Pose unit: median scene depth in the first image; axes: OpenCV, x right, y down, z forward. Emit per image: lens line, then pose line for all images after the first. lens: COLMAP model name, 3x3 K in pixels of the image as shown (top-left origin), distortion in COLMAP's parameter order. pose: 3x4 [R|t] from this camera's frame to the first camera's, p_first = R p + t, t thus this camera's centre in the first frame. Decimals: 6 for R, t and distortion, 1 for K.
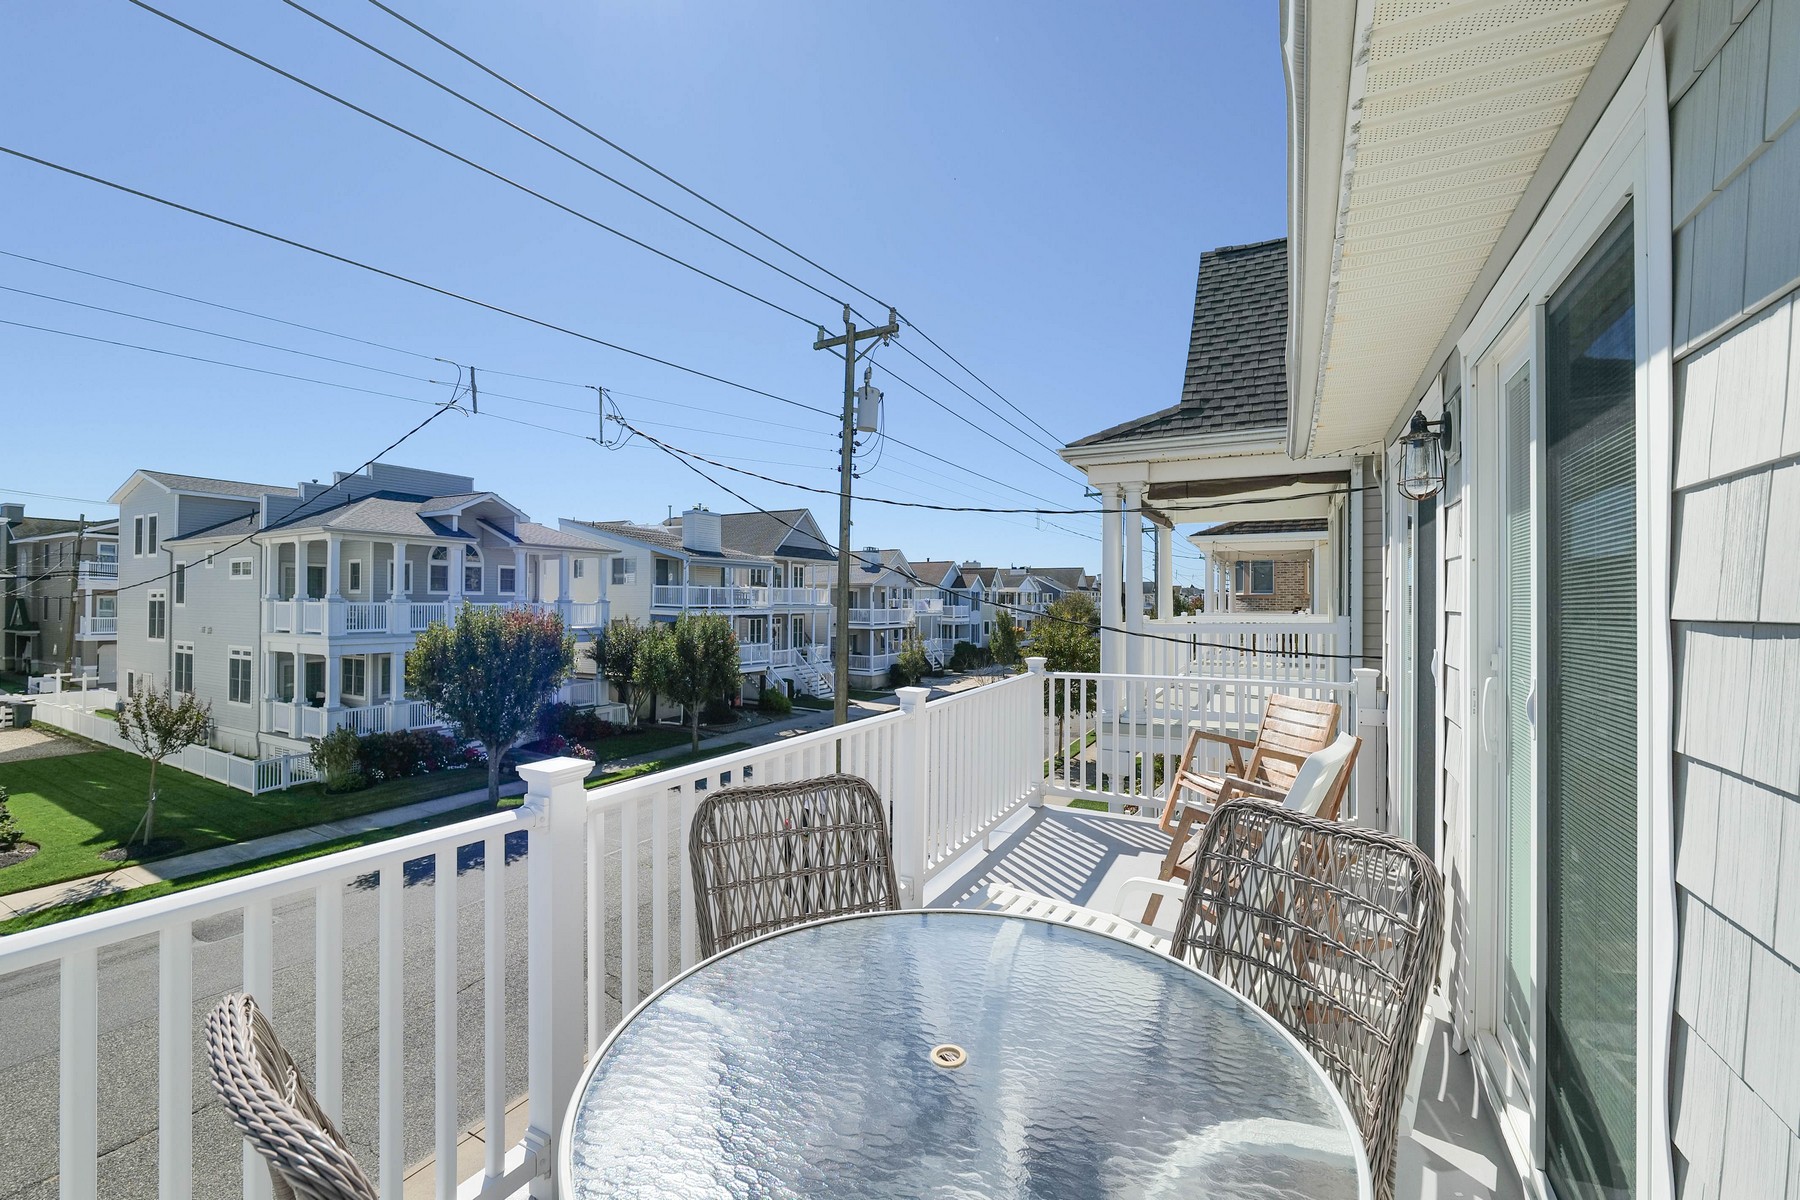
lens RADIAL K [[730.2, 0, 895.2], [0, 730.2, 595.7], [0, 0, 1]] dist [-0.012671, 0.000688]
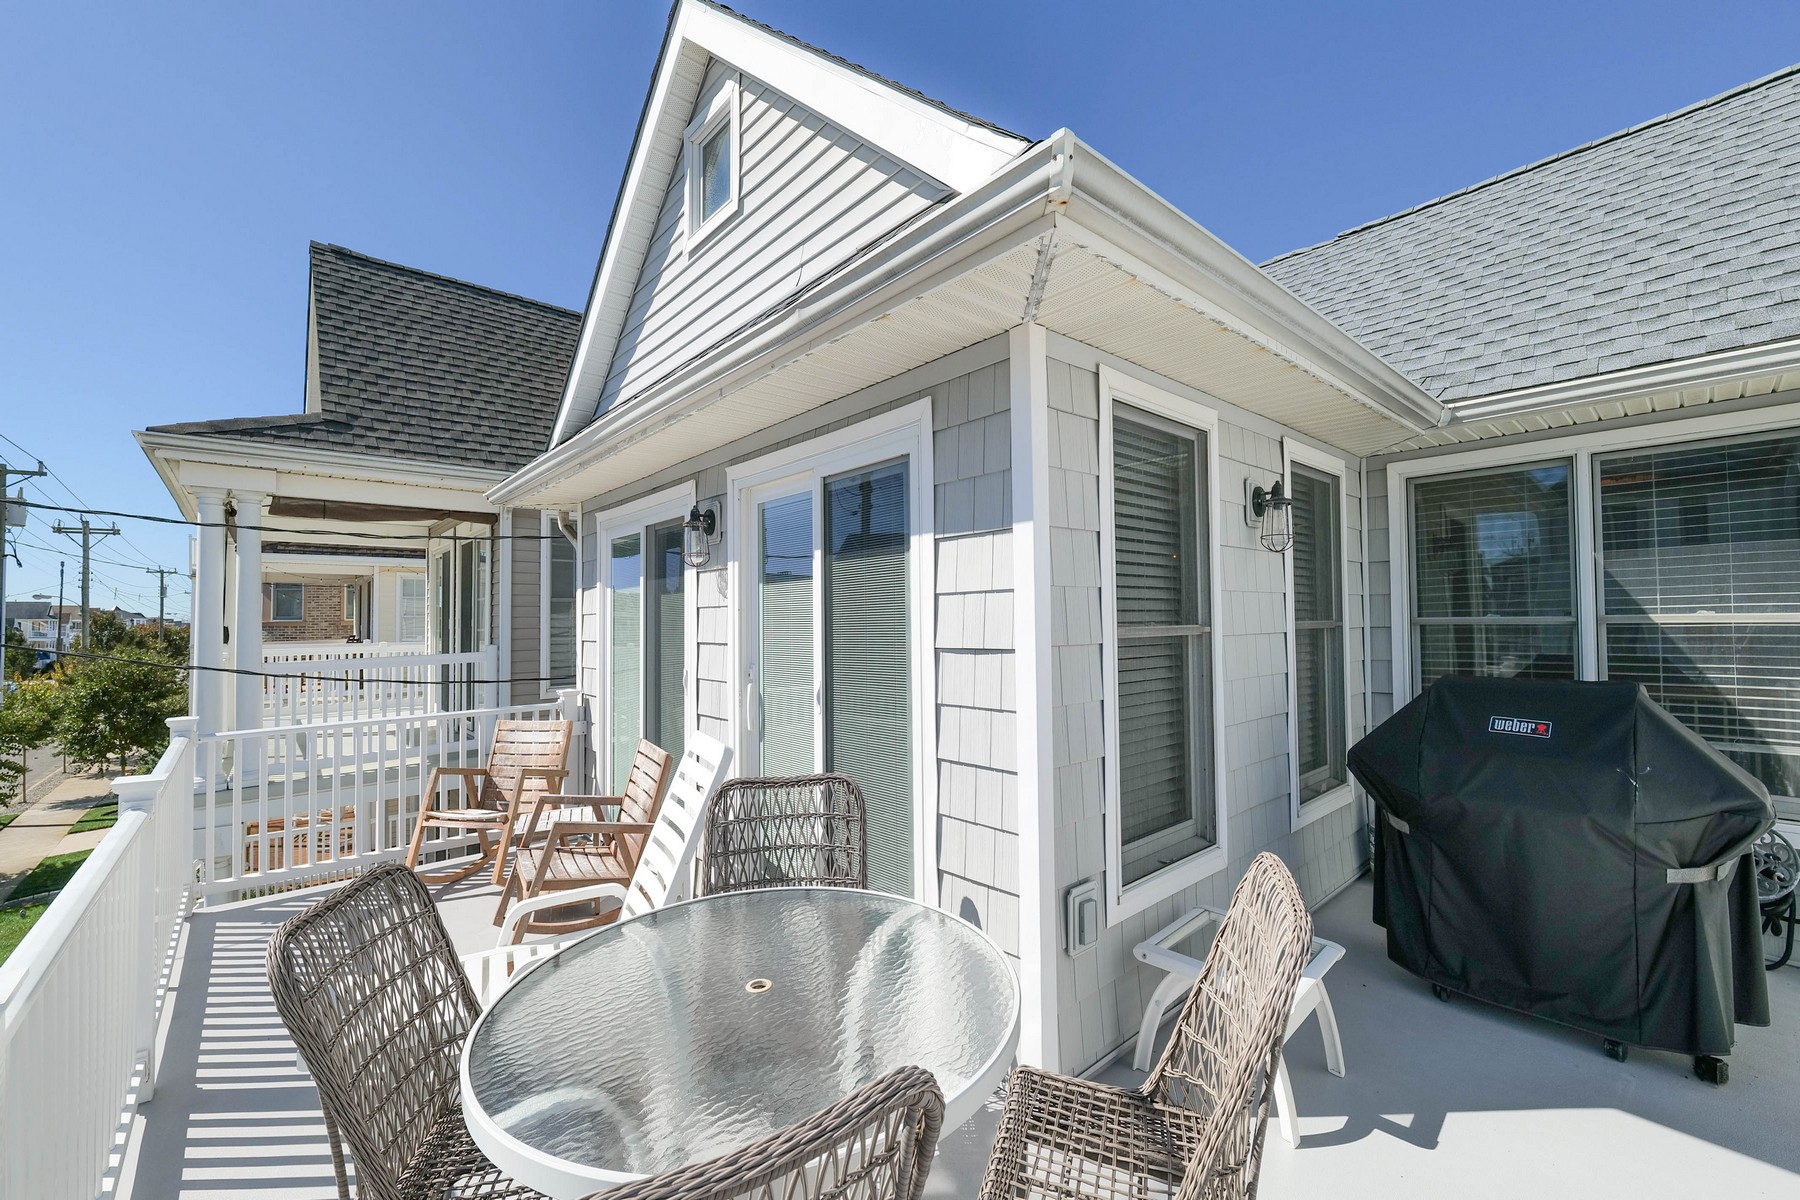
lens RADIAL K [[730.2, 0, 890.3], [0, 730.2, 605.2], [0, 0, 1]] dist [-0.012671, 0.000688]
pose [[0.353535, 0.011736, 0.935347, -0.189126], [0.007308, 0.999856, -0.015308, -0.010744], [-0.935393, 0.012248, 0.353399, 0.043500]]
